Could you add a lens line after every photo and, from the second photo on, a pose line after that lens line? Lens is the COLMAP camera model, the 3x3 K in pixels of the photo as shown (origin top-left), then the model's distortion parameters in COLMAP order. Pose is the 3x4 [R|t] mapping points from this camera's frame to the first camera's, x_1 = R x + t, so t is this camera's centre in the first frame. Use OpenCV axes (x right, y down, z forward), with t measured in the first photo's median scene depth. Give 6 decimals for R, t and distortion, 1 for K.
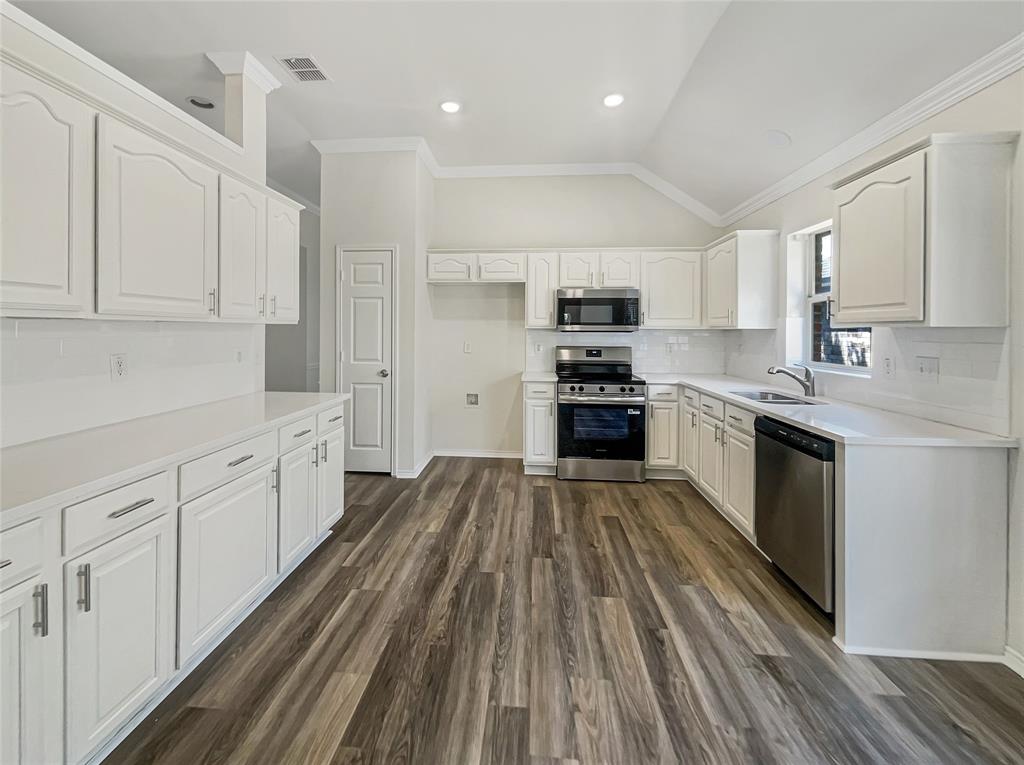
lens RADIAL K [[432.6, 0, 508.9], [0, 432.6, 345.7], [0, 0, 1]] dist [0.015495, -0.007121]
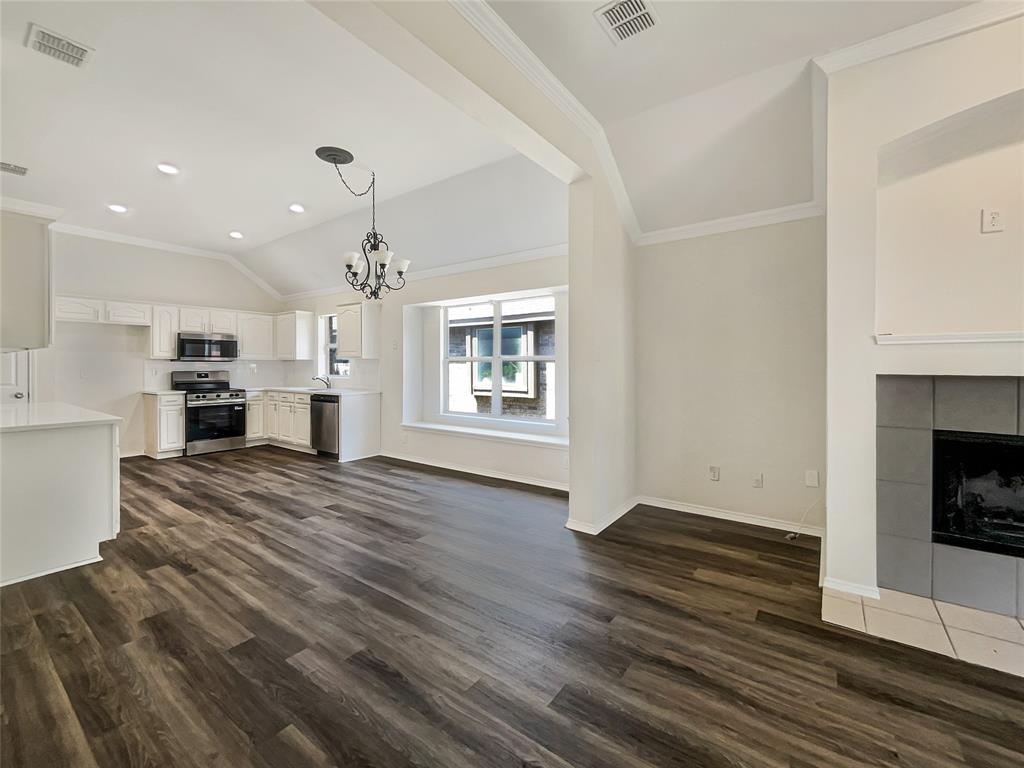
lens RADIAL K [[432.6, 0, 508.9], [0, 432.6, 347.2], [0, 0, 1]] dist [0.015495, -0.007121]
pose [[0.526453, 0.030138, 0.849670, -0.616851], [0.011918, 0.999012, -0.042819, -0.002229], [-0.850121, 0.032669, 0.525573, -0.828020]]
